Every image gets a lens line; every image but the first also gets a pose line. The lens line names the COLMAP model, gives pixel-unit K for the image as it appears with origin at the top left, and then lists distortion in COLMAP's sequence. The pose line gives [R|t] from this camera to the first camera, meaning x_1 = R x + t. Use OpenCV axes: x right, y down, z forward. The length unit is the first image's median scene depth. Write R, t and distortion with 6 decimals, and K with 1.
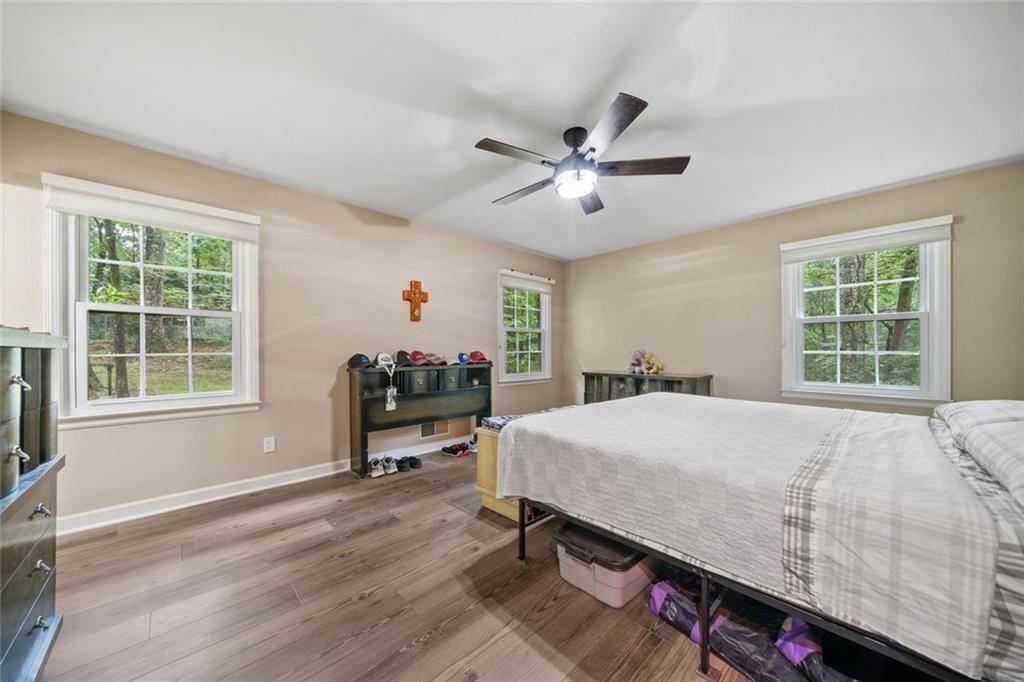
lens RADIAL K [[366.1, 0, 506.4], [0, 366.1, 349.2], [0, 0, 1]] dist [-0.002655, -0.000074]
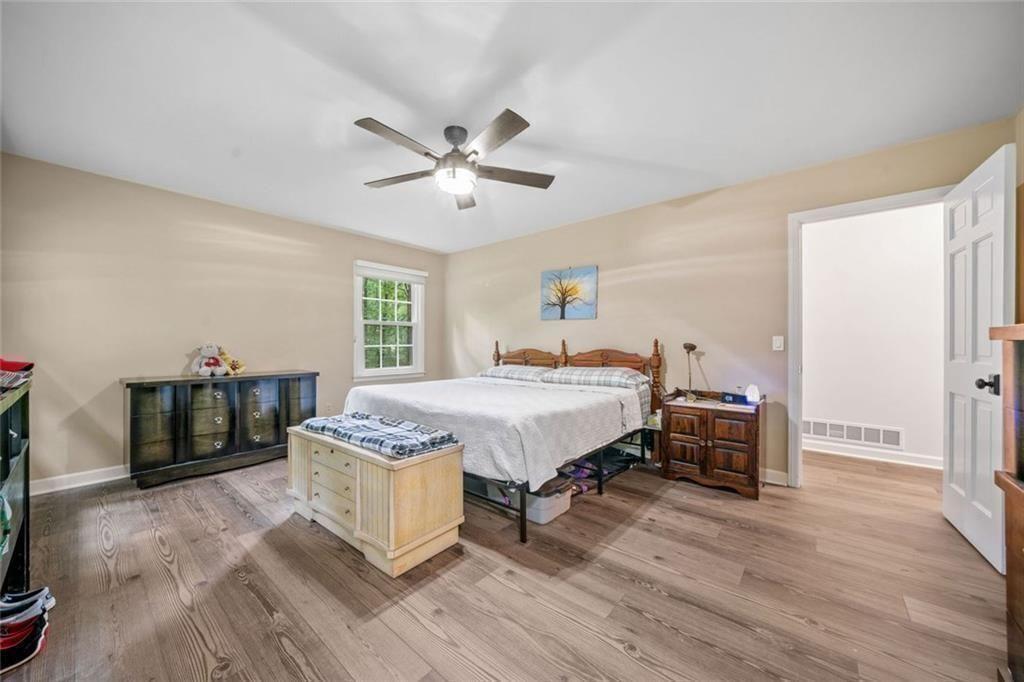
lens RADIAL K [[366.1, 0, 506.3], [0, 366.1, 344.2], [0, 0, 1]] dist [-0.002655, -0.000074]
pose [[-0.111334, 0.003760, 0.993776, -0.610942], [-0.005839, 0.999973, -0.004438, 0.003569], [-0.993766, -0.006296, -0.111309, 0.711803]]
